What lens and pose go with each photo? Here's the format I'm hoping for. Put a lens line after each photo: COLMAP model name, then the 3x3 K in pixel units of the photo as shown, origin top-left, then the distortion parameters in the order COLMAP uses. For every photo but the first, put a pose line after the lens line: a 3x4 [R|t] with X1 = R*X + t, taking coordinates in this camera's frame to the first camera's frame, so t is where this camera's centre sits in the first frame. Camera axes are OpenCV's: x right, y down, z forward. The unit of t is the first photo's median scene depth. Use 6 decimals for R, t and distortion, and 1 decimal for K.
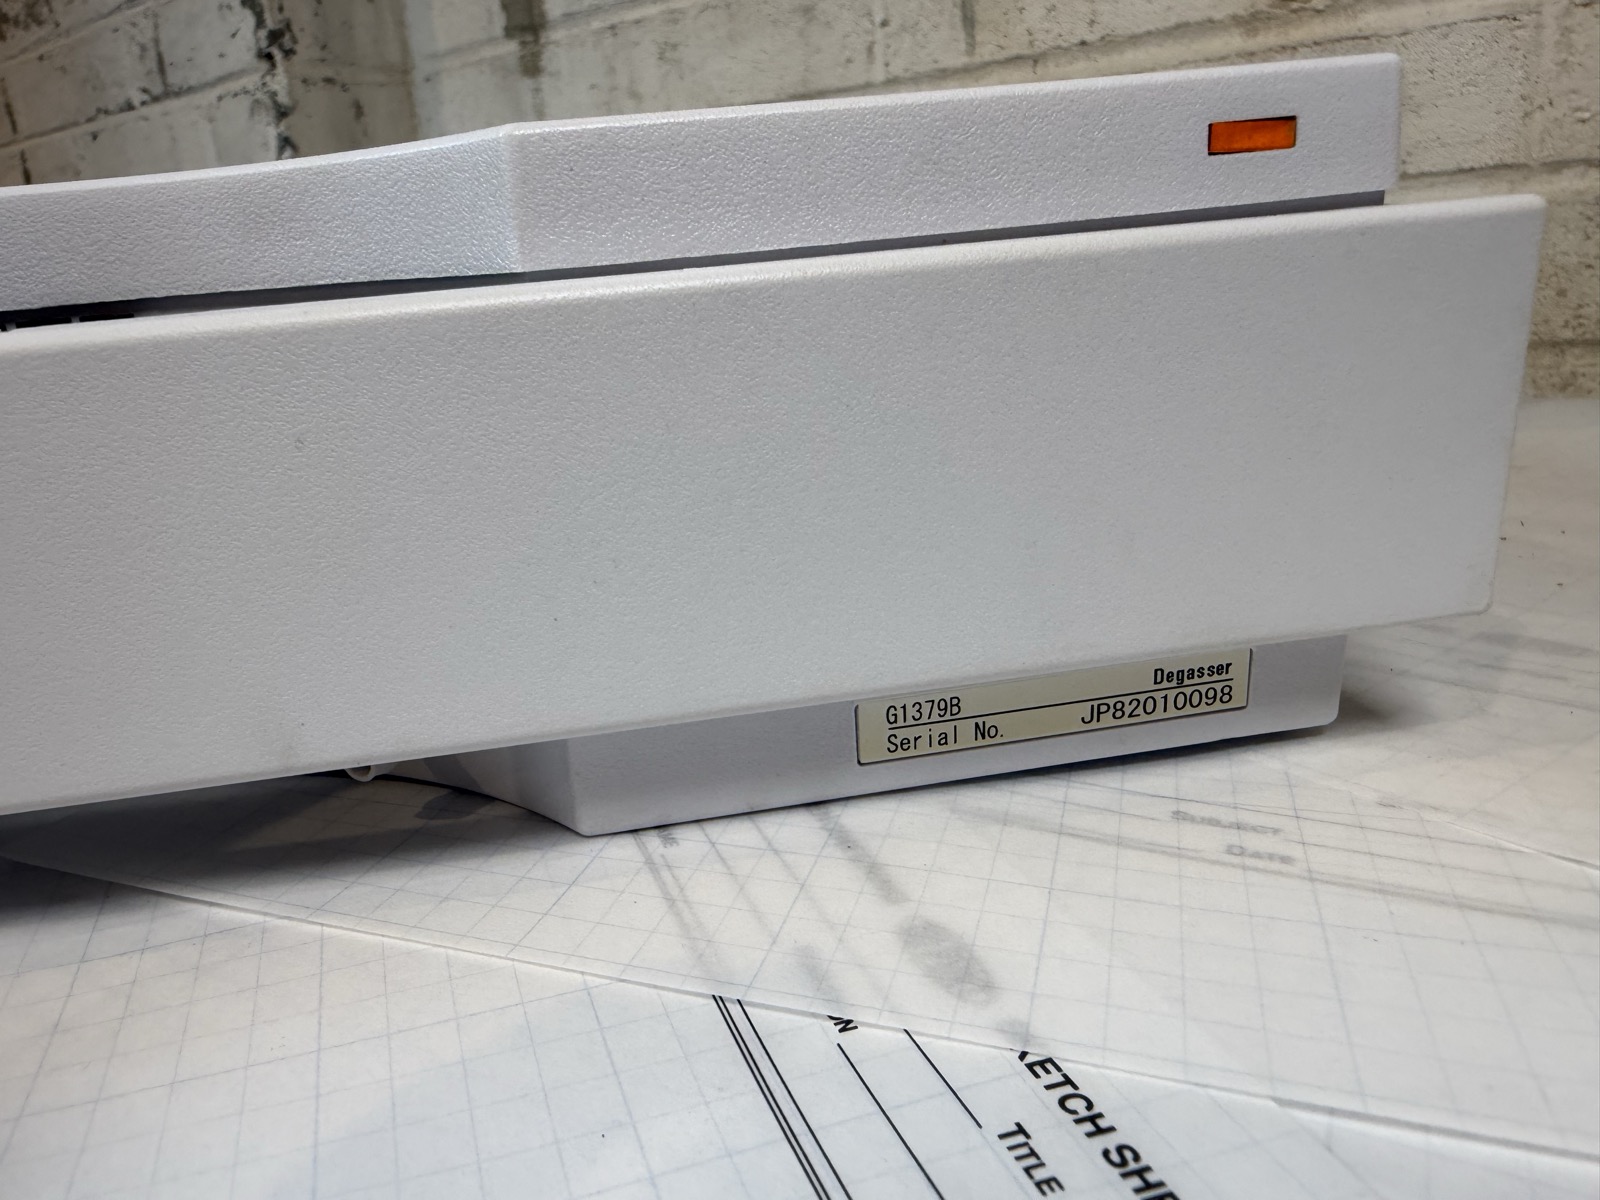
lens RADIAL K [[1210.9, 0, 651.6], [0, 1210.9, 591.6], [0, 0, 1]] dist [-0.028317, 0.000165]
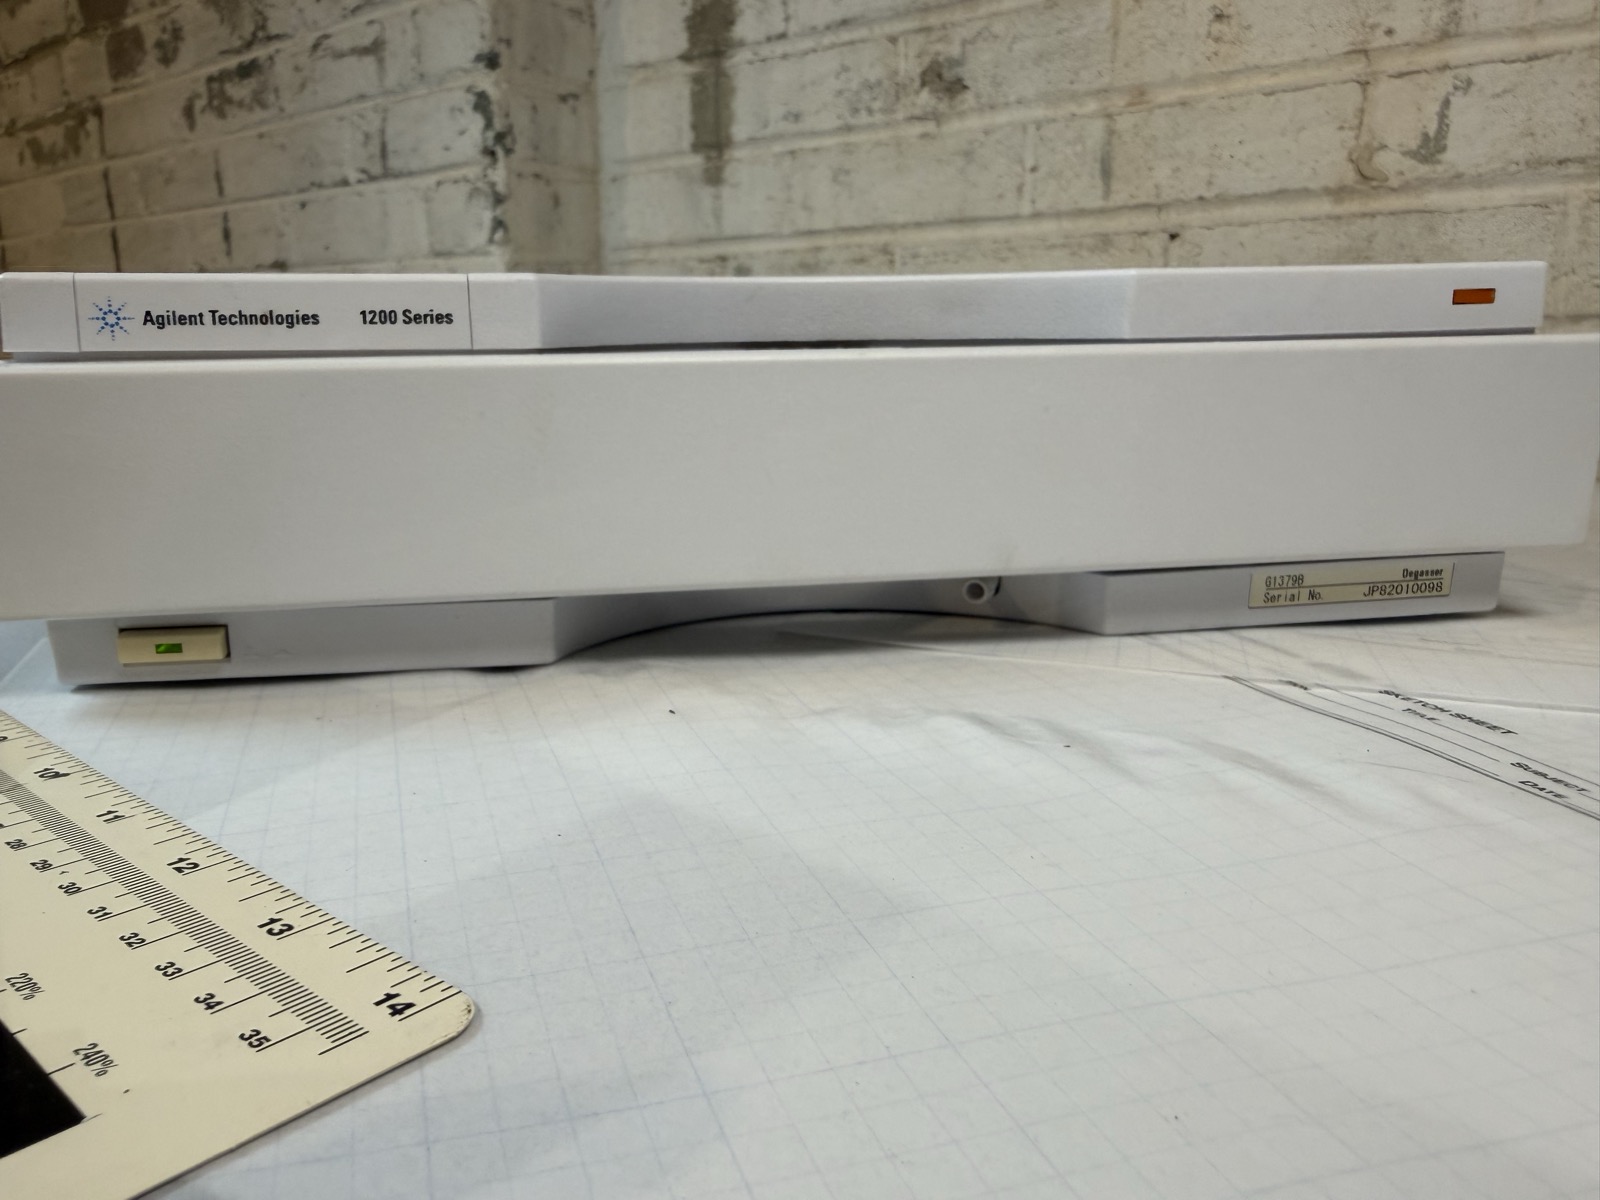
lens RADIAL K [[1199.2, 0, 693.1], [0, 1199.2, 521.8], [0, 0, 1]] dist [-0.048649, 0.013852]
pose [[0.997611, 0.068909, 0.004790, -0.128655], [-0.067797, 0.990071, -0.123135, 0.054330], [-0.013227, 0.122516, 0.992378, -0.149795]]
